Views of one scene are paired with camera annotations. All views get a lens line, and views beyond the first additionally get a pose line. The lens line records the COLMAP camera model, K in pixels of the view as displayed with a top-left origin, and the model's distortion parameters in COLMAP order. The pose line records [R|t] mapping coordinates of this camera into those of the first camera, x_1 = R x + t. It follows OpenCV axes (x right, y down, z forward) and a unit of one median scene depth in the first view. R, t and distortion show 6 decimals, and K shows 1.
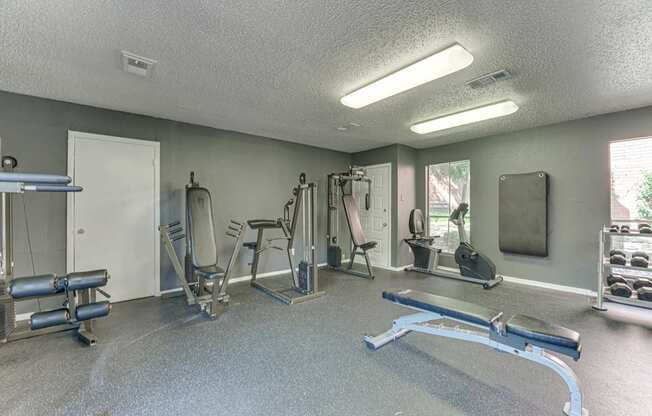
lens RADIAL K [[264.3, 0, 323.9], [0, 264.3, 205.9], [0, 0, 1]] dist [-0.019934, 0.000614]
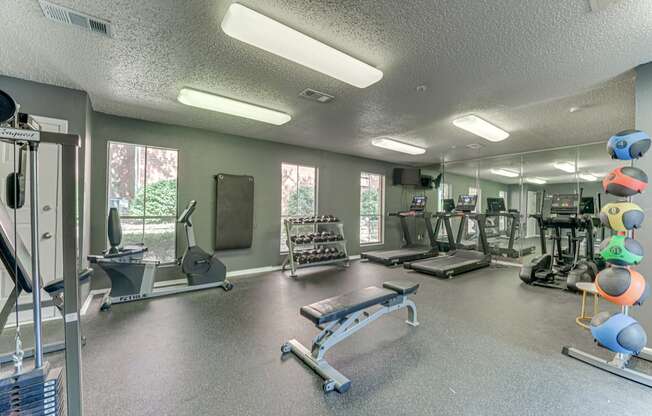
lens RADIAL K [[264.3, 0, 323.9], [0, 264.3, 205.9], [0, 0, 1]] dist [-0.019934, 0.000614]
pose [[0.039279, 0.003846, 0.999221, -0.329405], [-0.023541, 0.999719, -0.002923, 0.000310], [-0.998951, -0.023408, 0.039358, 0.580871]]
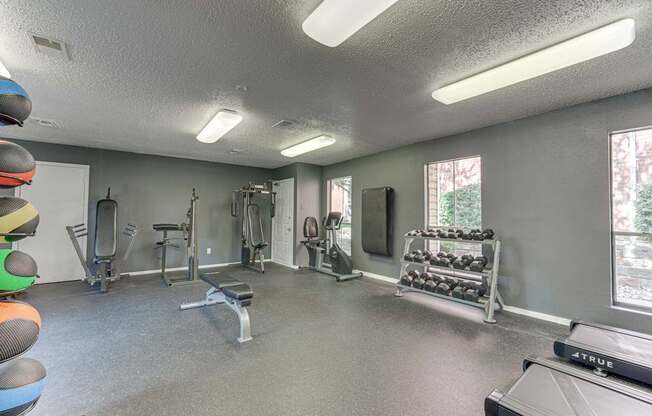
lens RADIAL K [[269.7, 0, 323.9], [0, 269.7, 205.6], [0, 0, 1]] dist [-0.018578, 0.000123]
pose [[0.998792, 0.003284, -0.049034, 0.578002], [-0.004789, 0.999520, -0.030600, -0.001027], [0.048909, 0.030798, 0.998328, -0.266190]]
